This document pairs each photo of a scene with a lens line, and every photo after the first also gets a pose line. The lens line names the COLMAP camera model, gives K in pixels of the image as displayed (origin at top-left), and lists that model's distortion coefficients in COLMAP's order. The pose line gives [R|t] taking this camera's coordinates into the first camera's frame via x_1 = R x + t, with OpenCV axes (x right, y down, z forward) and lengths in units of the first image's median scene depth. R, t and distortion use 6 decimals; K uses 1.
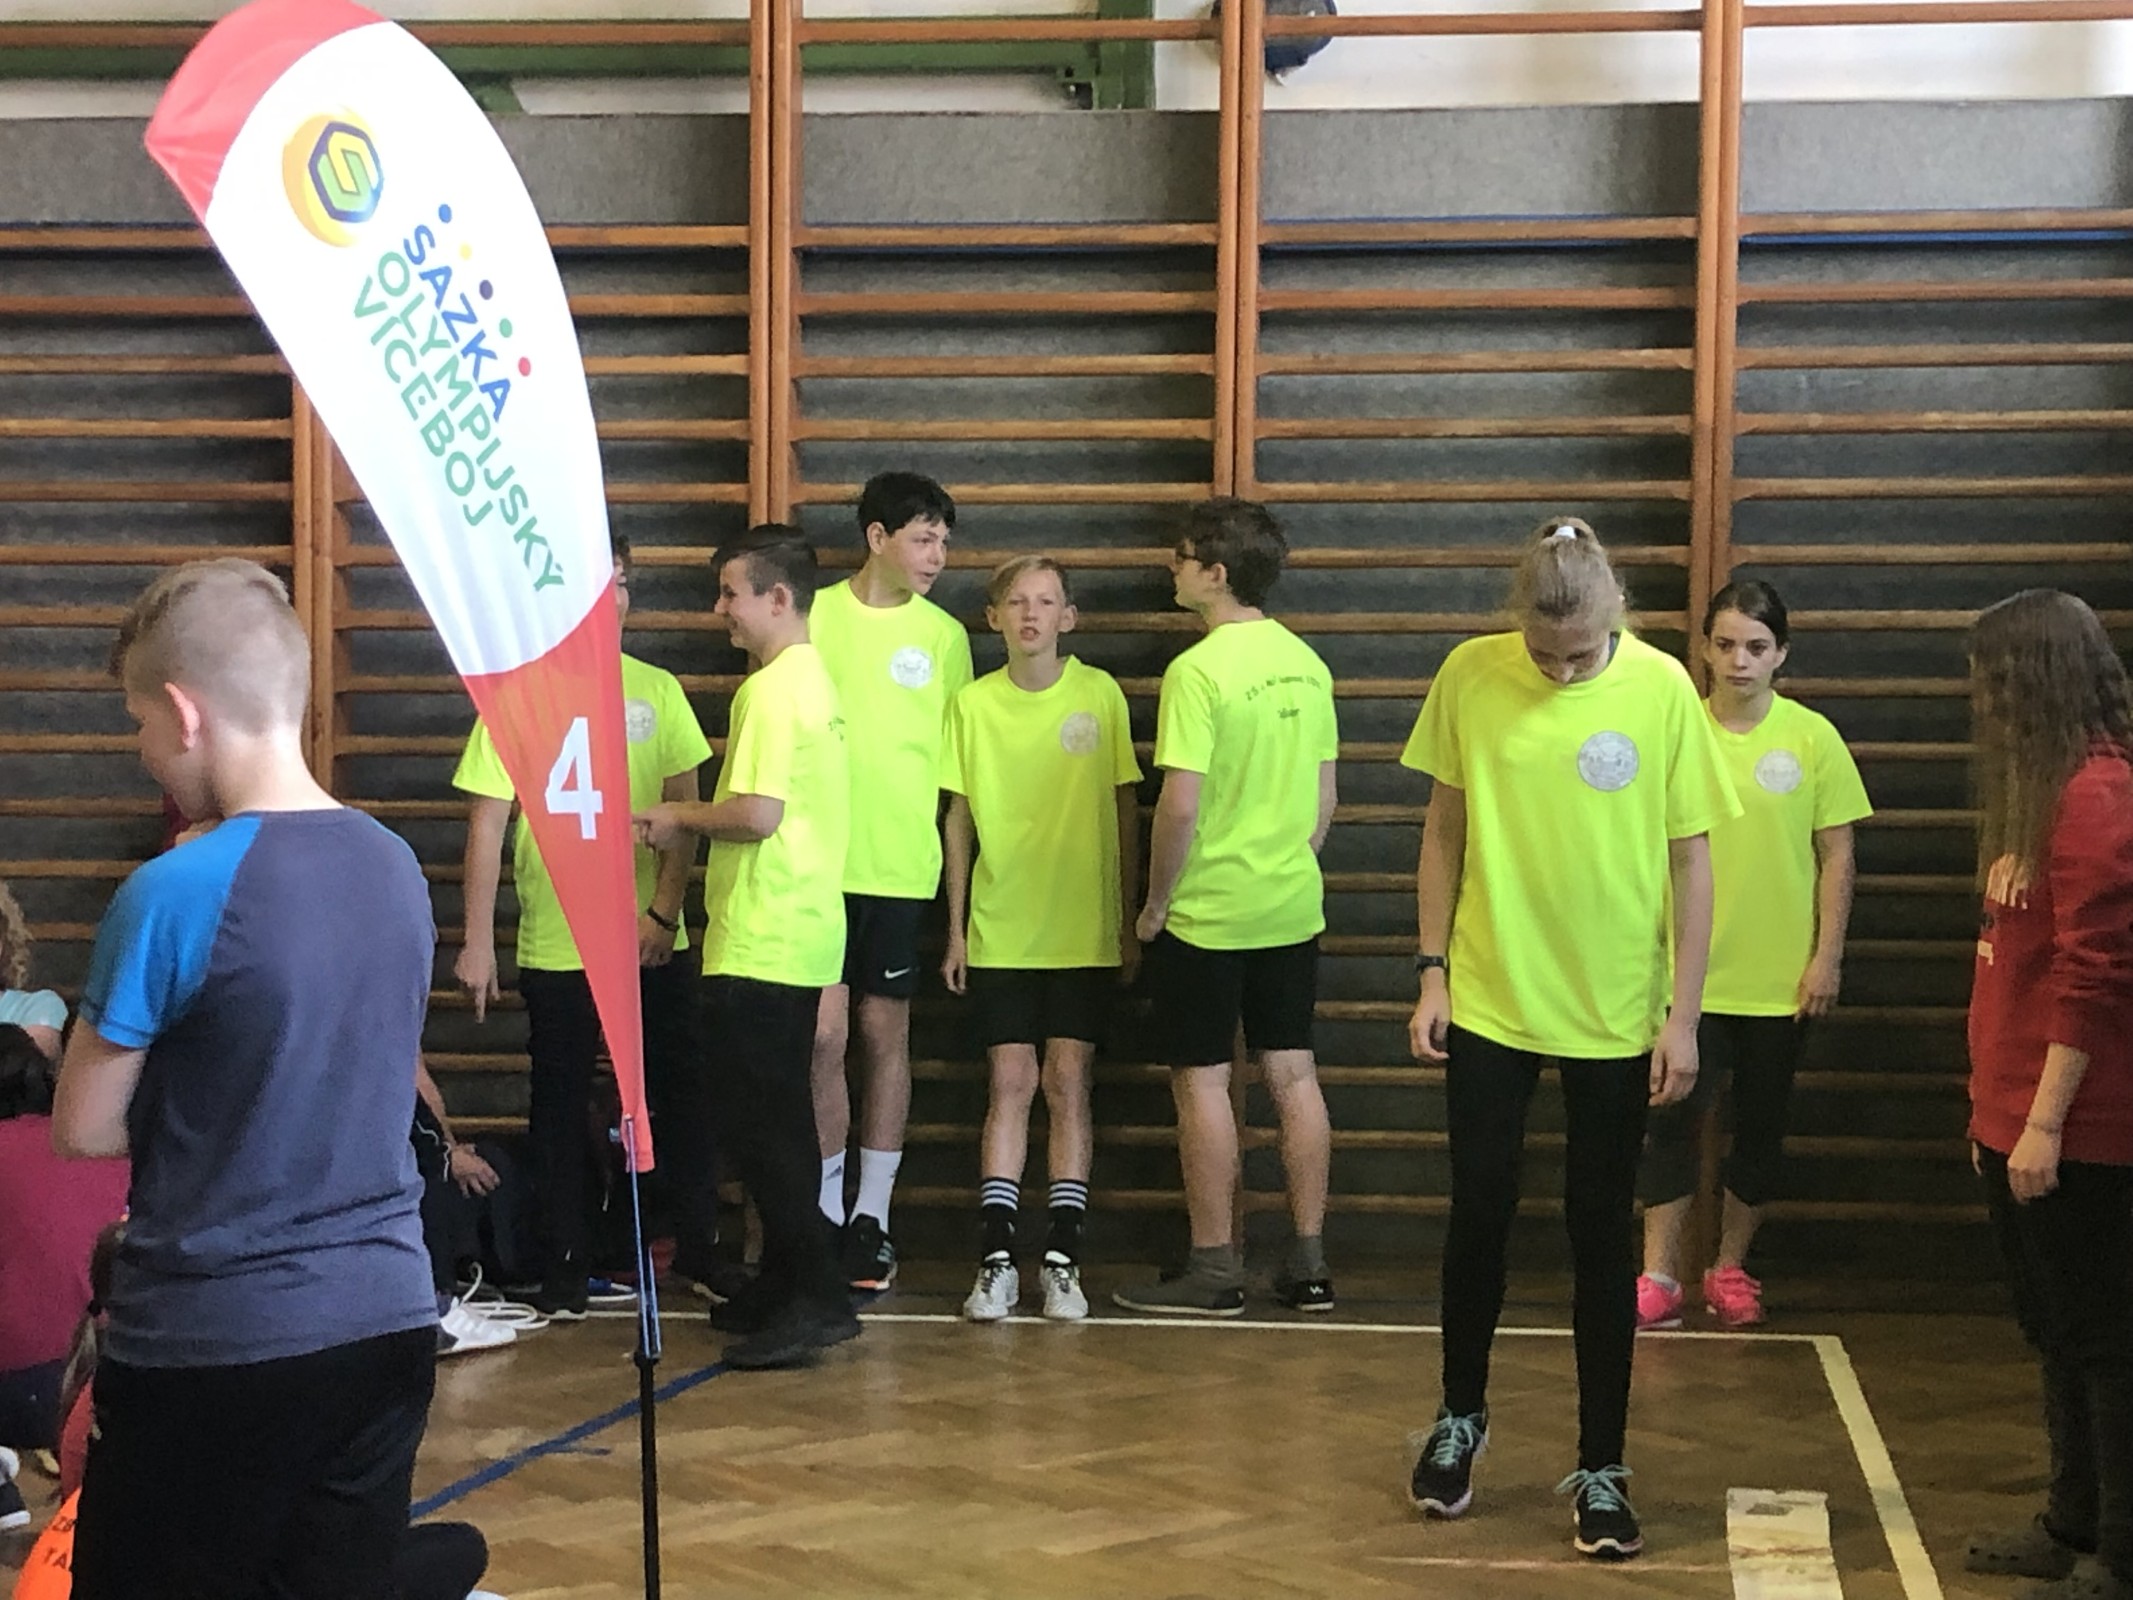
lens RADIAL K [[5317.1, 0, 878.0], [0, 5317.1, 728.1], [0, 0, 1]] dist [0.243175, -1.249370]
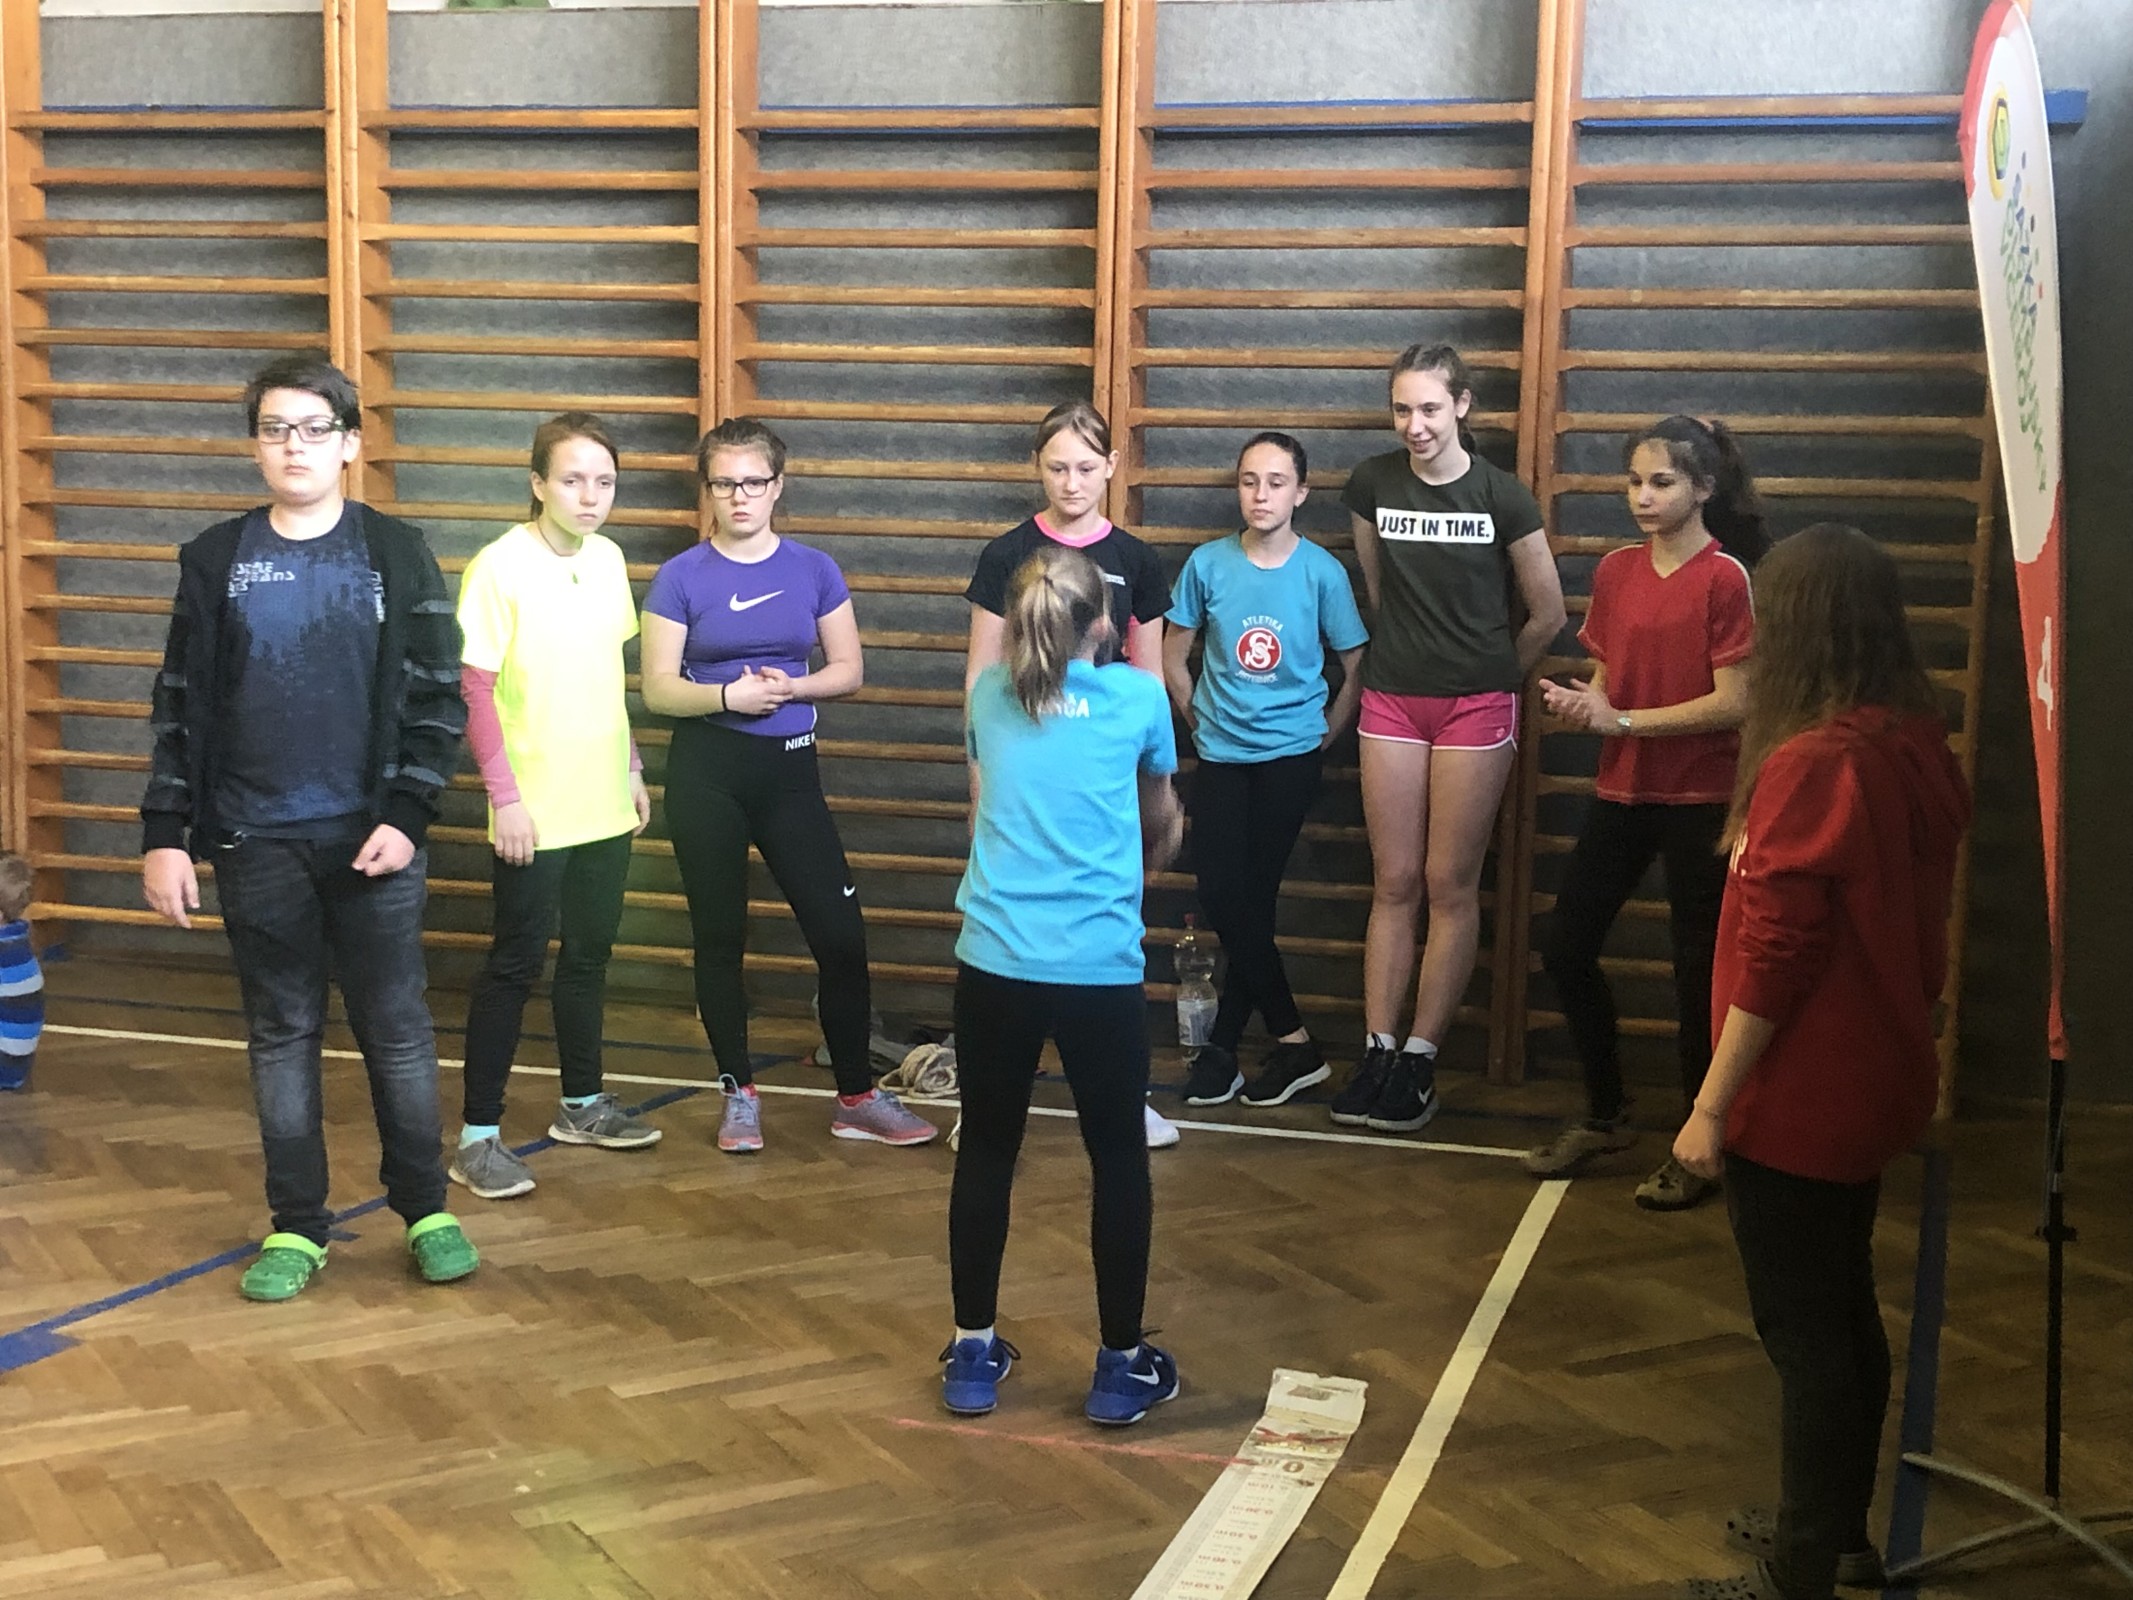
lens RADIAL K [[3403.0, 0, 1016.6], [0, 3403.0, 804.8], [0, 0, 1]] dist [0.157904, -0.773126]
pose [[0.980796, 0.039418, -0.191013, 0.186893], [-0.019422, 0.994235, 0.105445, -0.026132], [0.194068, -0.099710, 0.975907, 0.299228]]
